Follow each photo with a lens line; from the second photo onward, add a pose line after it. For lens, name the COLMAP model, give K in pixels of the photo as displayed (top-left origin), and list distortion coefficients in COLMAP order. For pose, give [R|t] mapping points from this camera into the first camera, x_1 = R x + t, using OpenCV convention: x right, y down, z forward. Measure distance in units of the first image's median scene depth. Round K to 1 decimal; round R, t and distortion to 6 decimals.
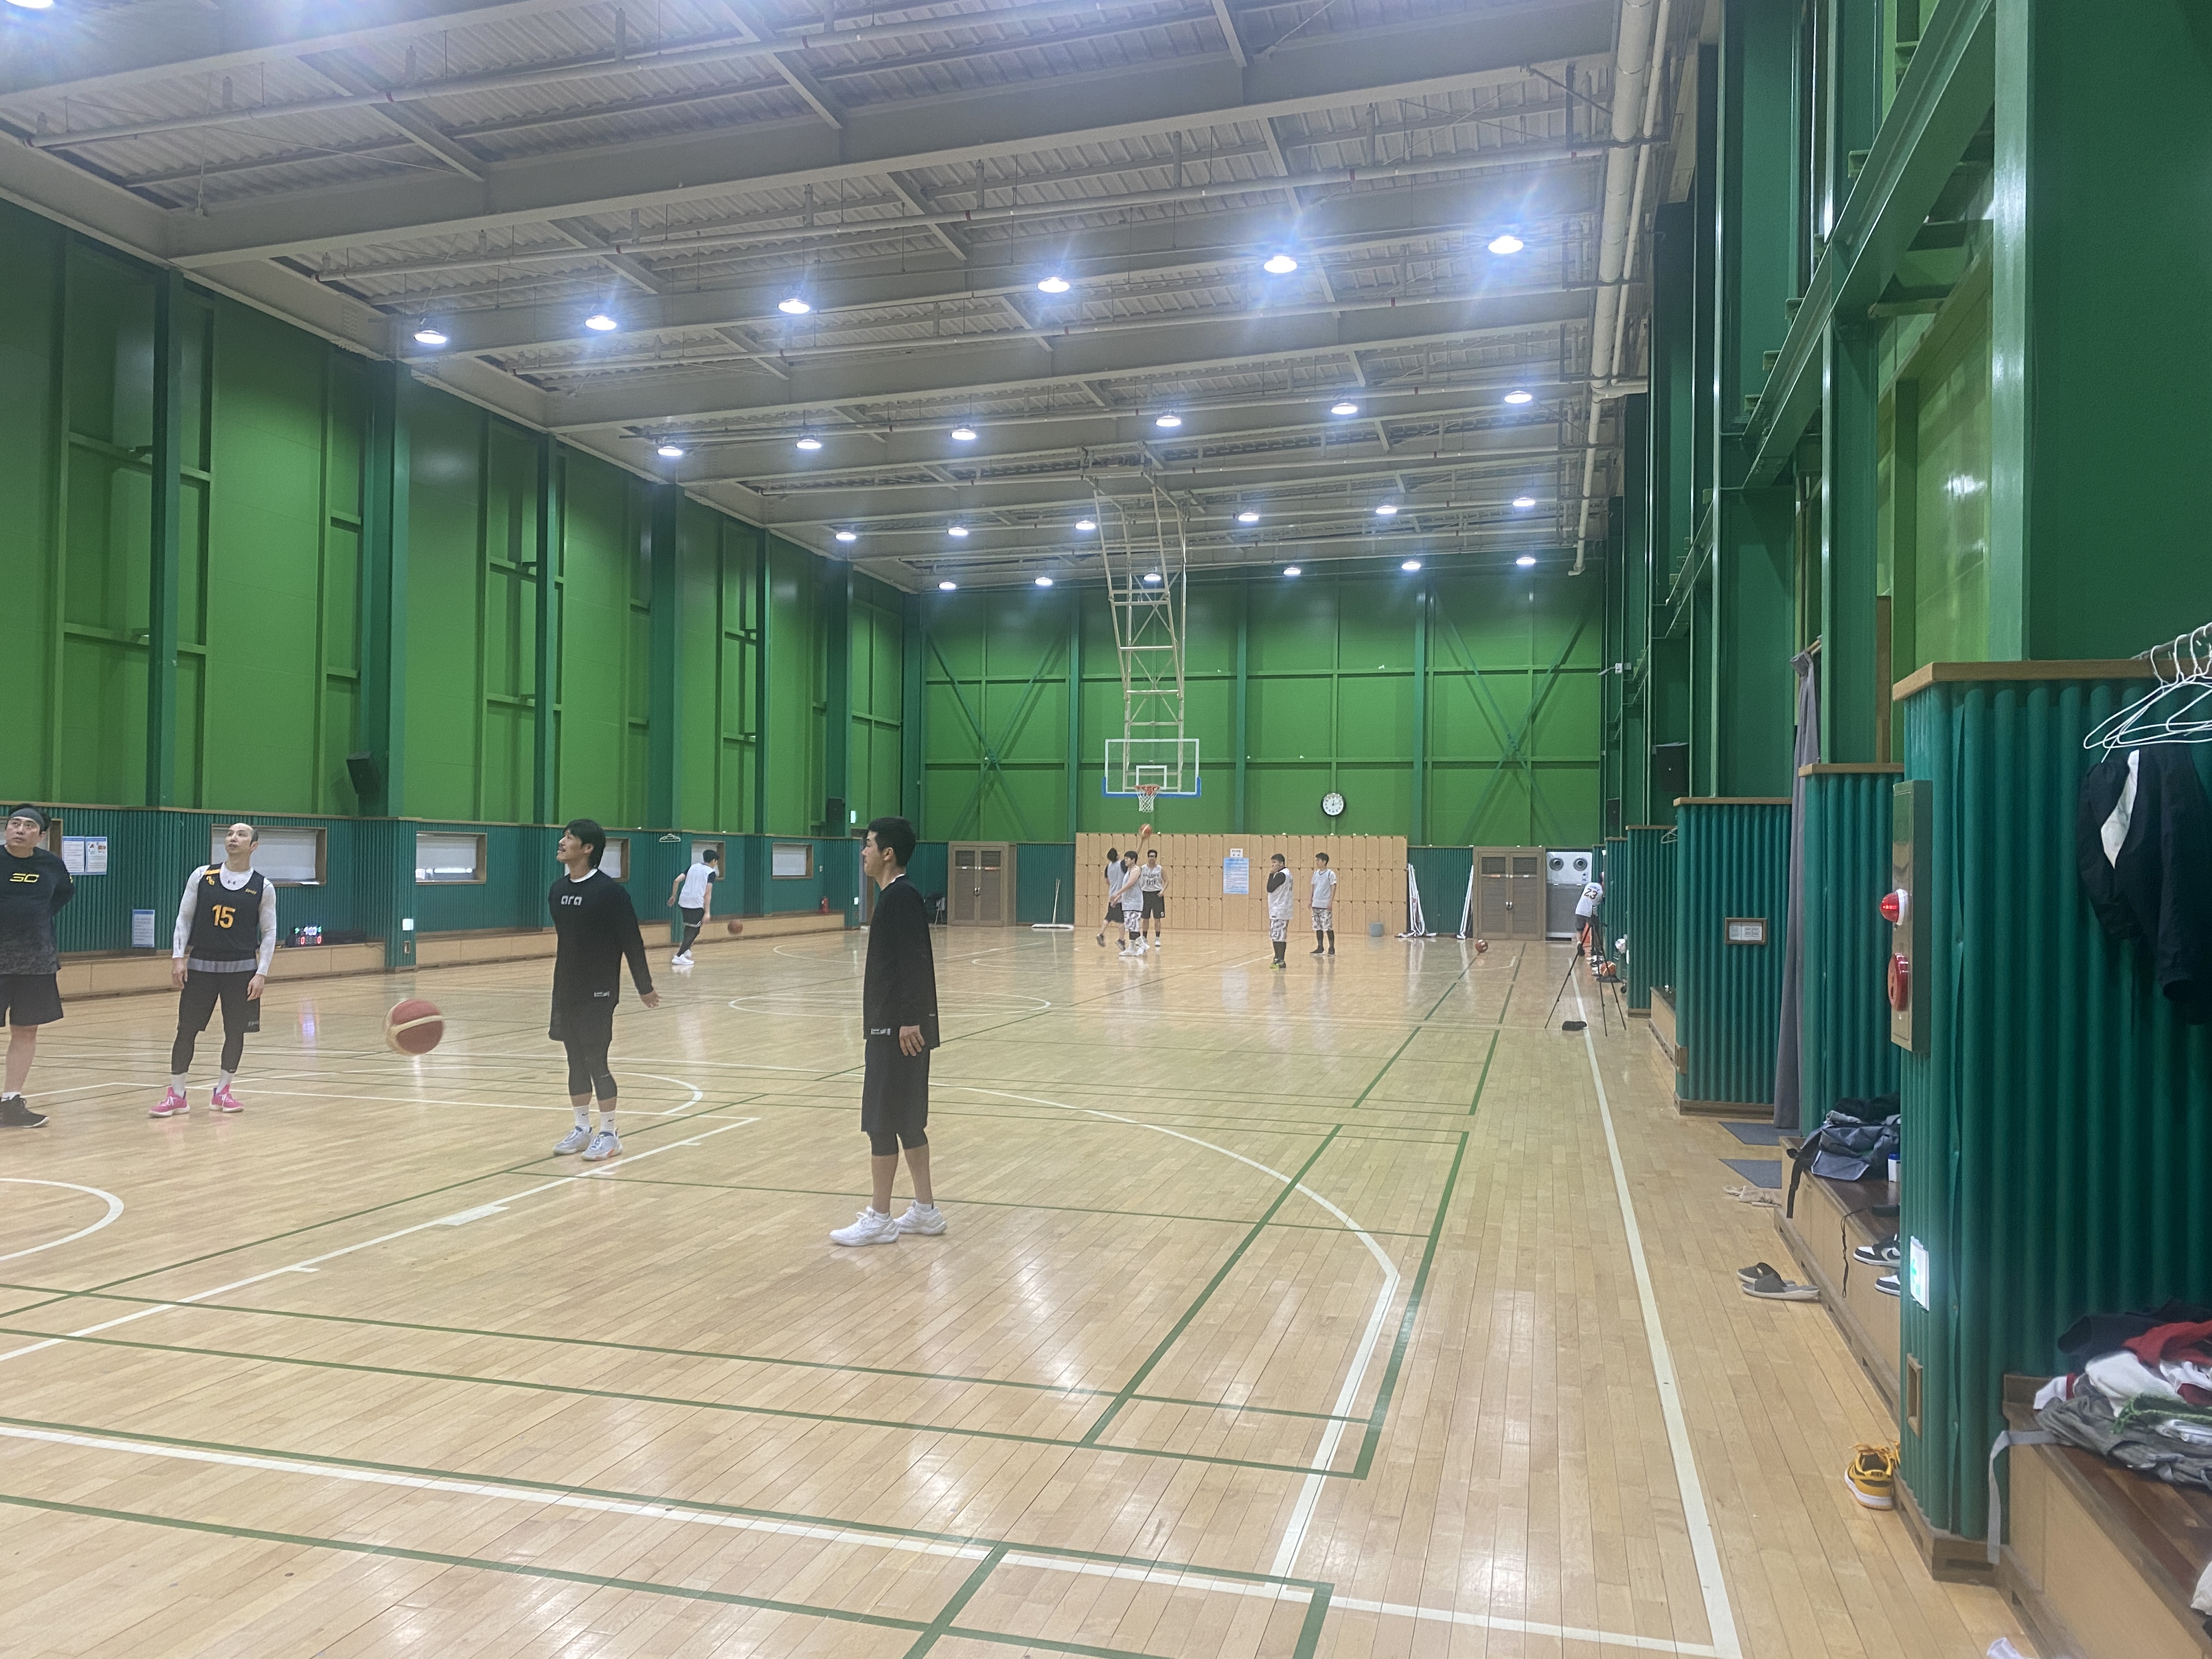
lens RADIAL K [[1723.3, 0, 1101.7], [0, 1723.3, 822.1], [0, 0, 1]] dist [0.032120, -0.027175]
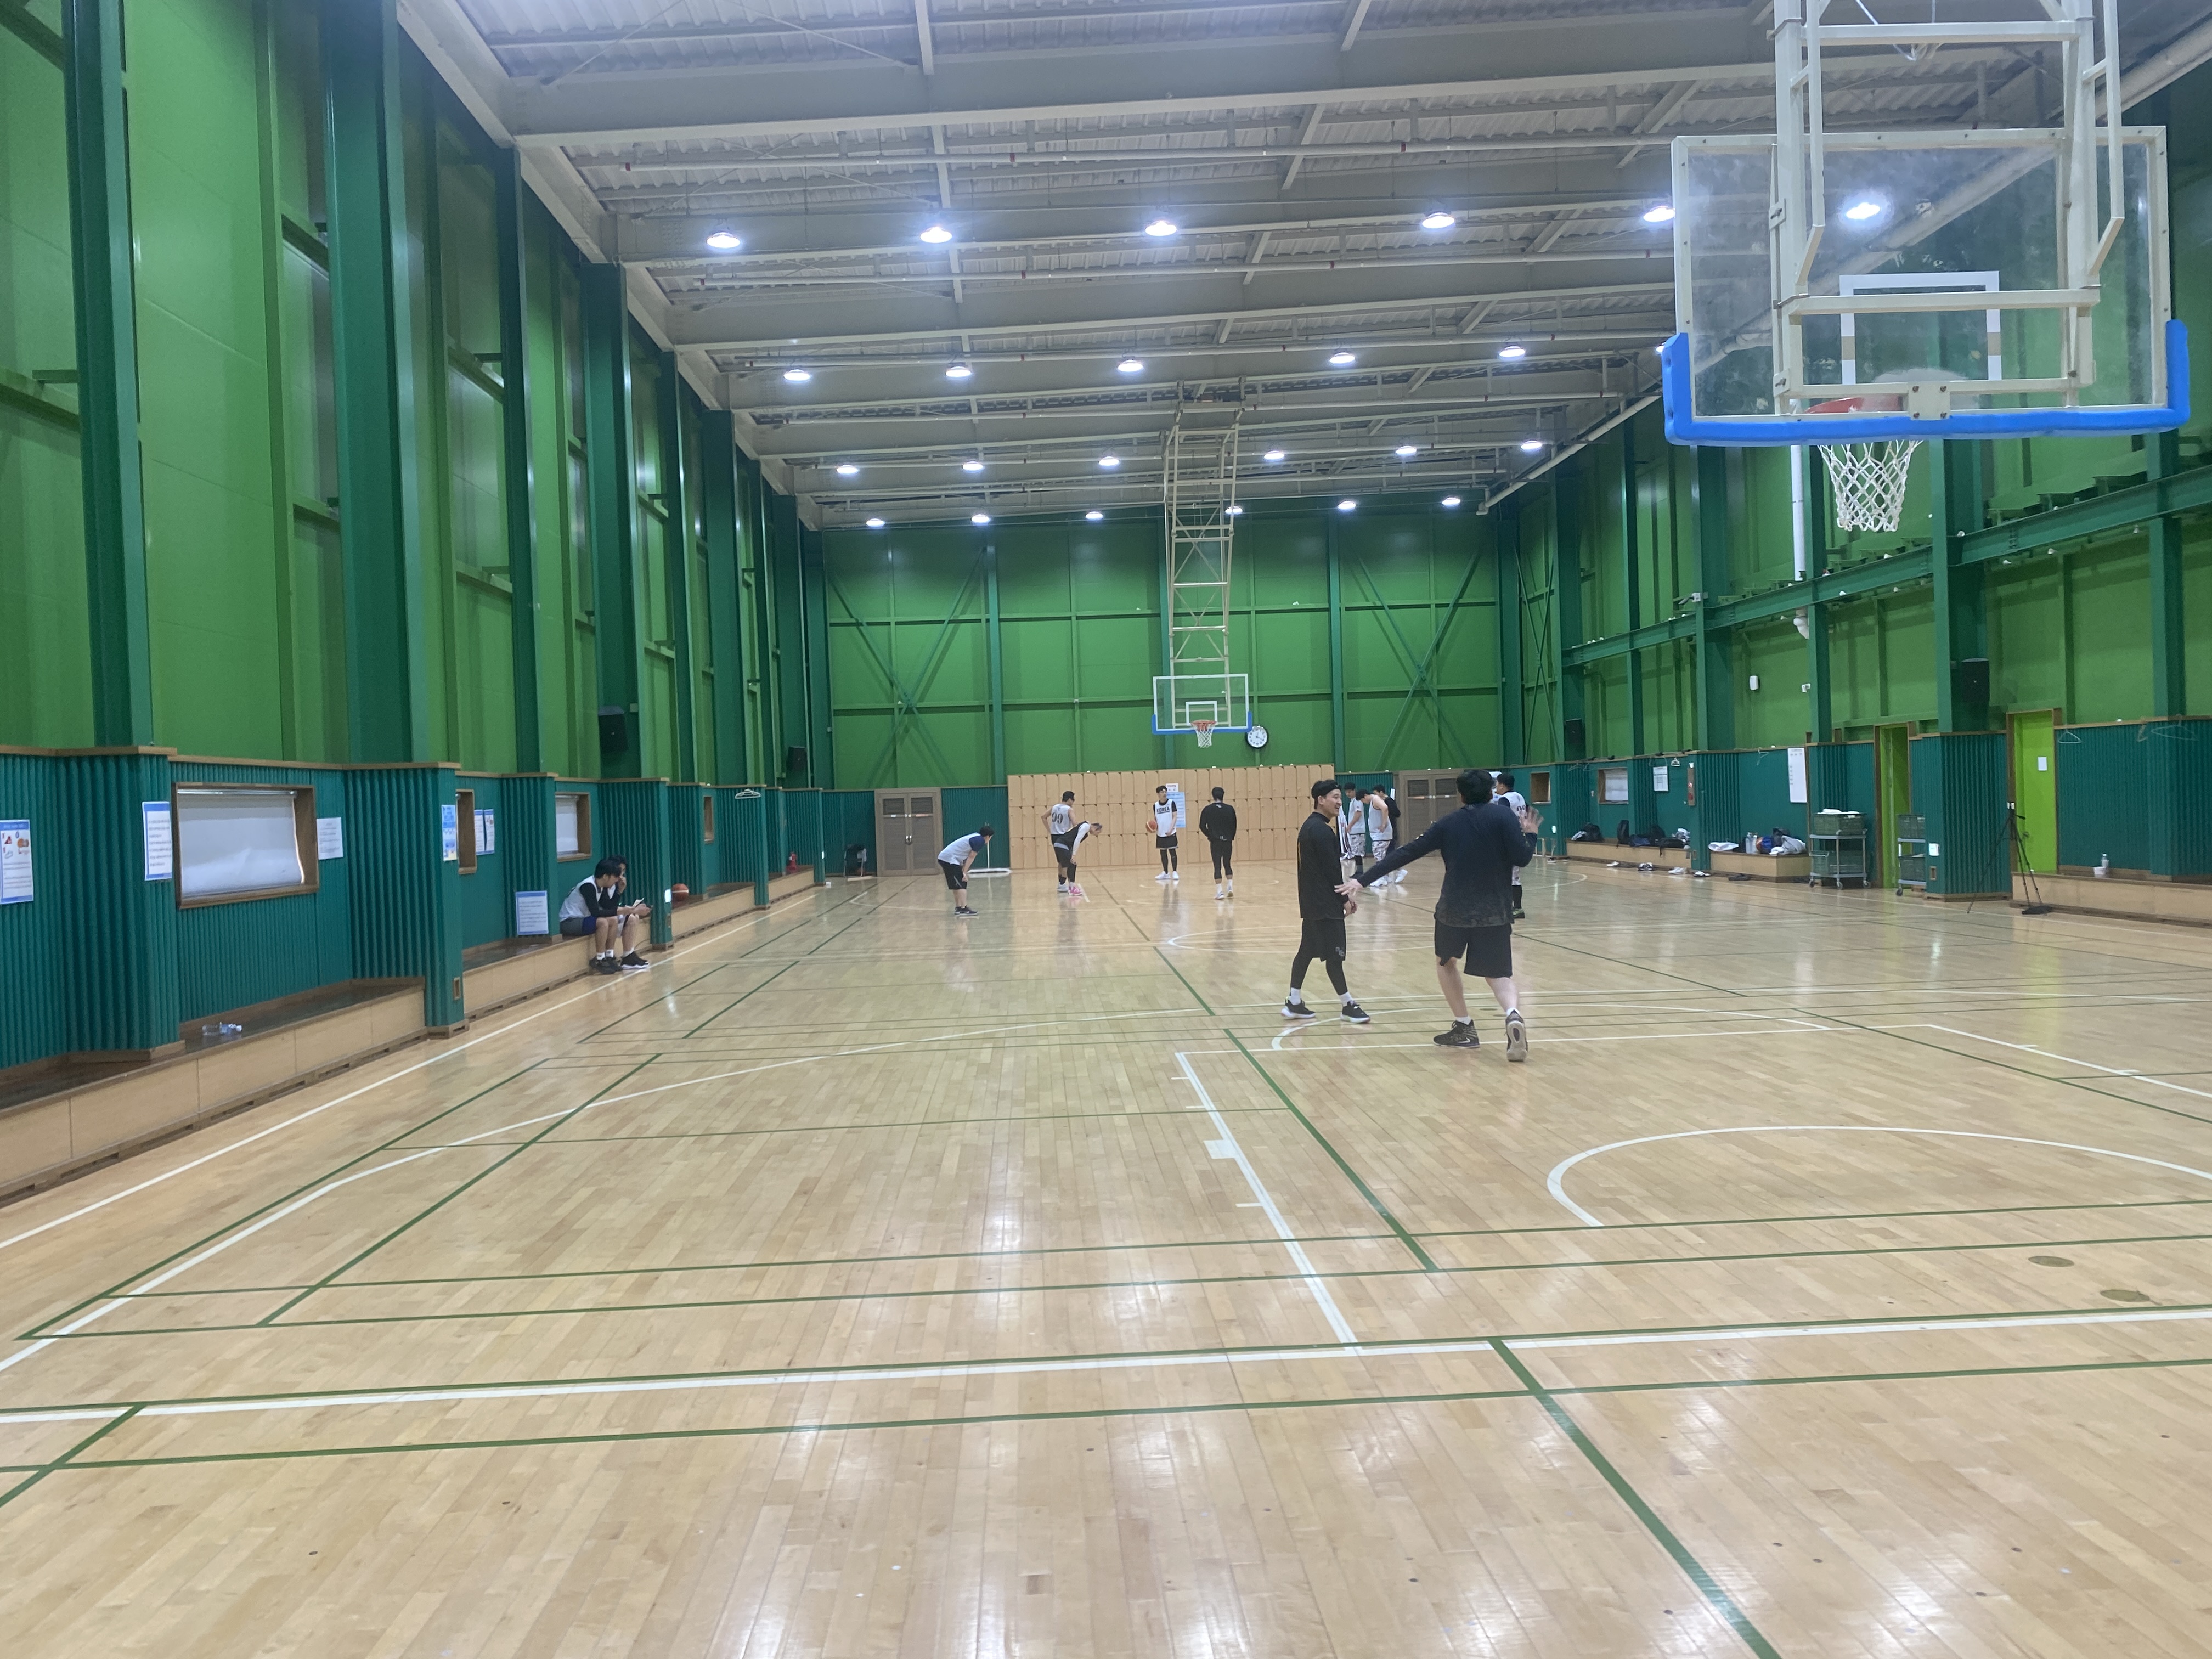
lens RADIAL K [[1723.3, 0, 1114.6], [0, 1723.3, 780.6], [0, 0, 1]] dist [0.032120, -0.027175]
pose [[0.951766, -0.043056, 0.303788, -0.389119], [0.040298, 0.999070, 0.015344, -0.004785], [-0.304166, -0.002362, 0.952616, 0.056277]]
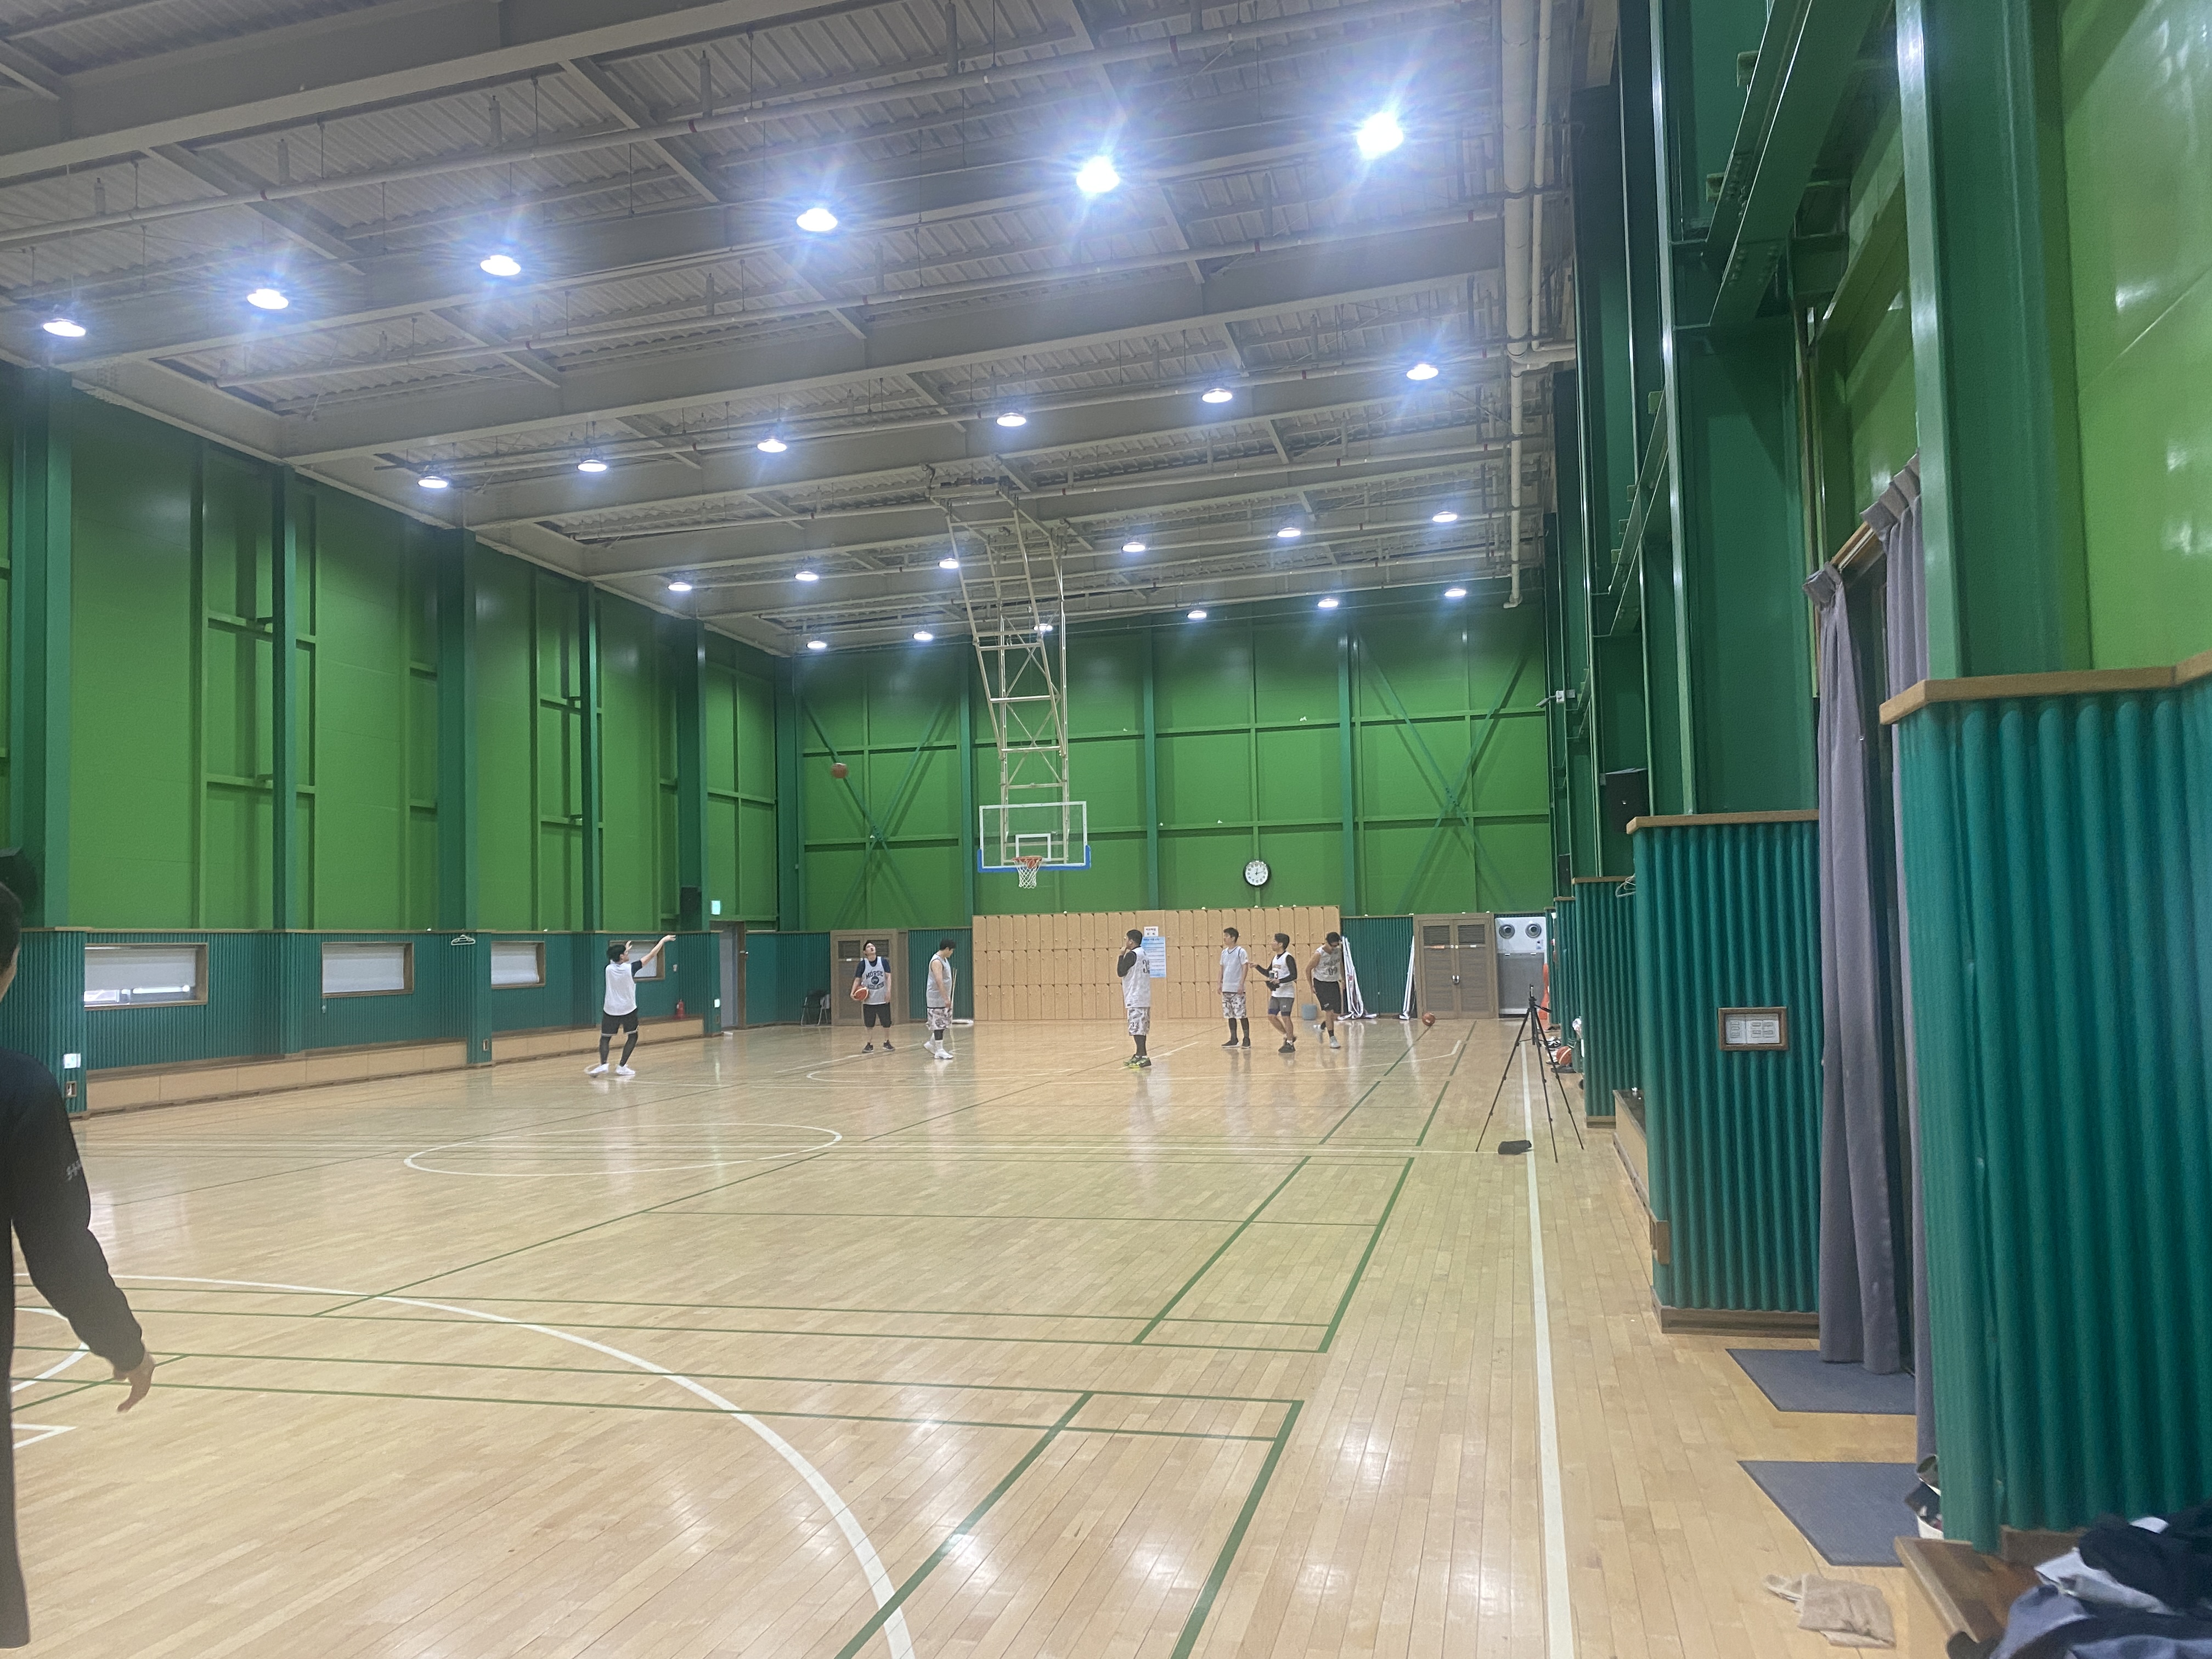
lens RADIAL K [[1723.3, 0, 1095.4], [0, 1723.3, 828.1], [0, 0, 1]] dist [0.032120, -0.027175]
pose [[0.999176, -0.036596, 0.017535, 0.053049], [0.037343, 0.998316, -0.044386, 0.004162], [-0.015881, 0.045005, 0.998861, 0.156963]]
